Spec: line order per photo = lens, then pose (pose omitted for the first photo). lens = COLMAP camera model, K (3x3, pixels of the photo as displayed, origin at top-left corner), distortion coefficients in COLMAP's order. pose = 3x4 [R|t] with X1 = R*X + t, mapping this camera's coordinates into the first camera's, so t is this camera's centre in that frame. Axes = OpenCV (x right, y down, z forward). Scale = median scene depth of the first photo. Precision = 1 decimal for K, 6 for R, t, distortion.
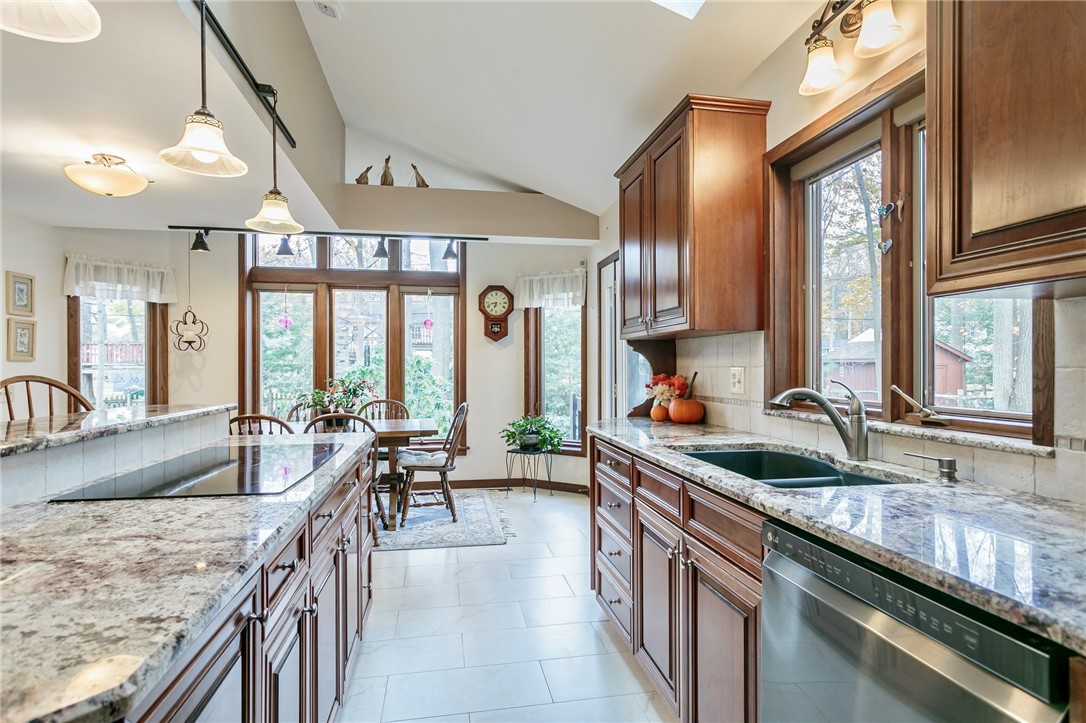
lens RADIAL K [[564.9, 0, 545.9], [0, 564.9, 366.9], [0, 0, 1]] dist [0.002578, 0.001261]
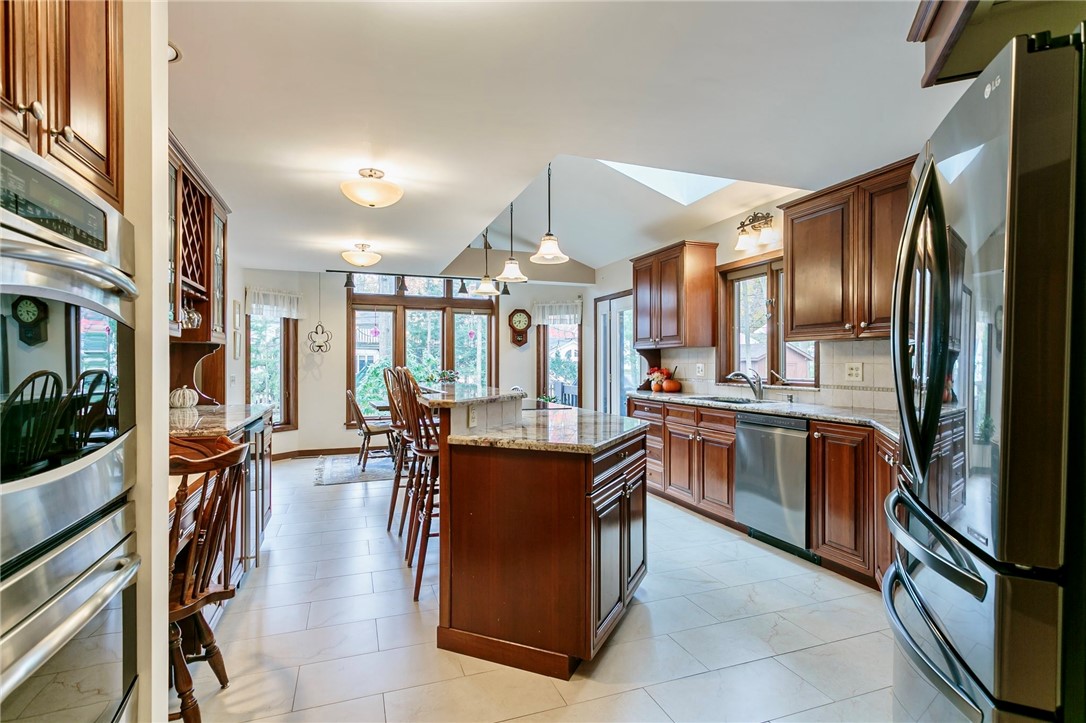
lens RADIAL K [[521.7, 0, 541.7], [0, 521.7, 362.9], [0, 0, 1]] dist [0.004822, 0.001549]
pose [[0.986728, 0.002117, 0.162367, -0.450667], [-0.001674, 0.999994, -0.002868, 0.003356], [-0.162373, 0.002558, 0.986726, -0.658778]]
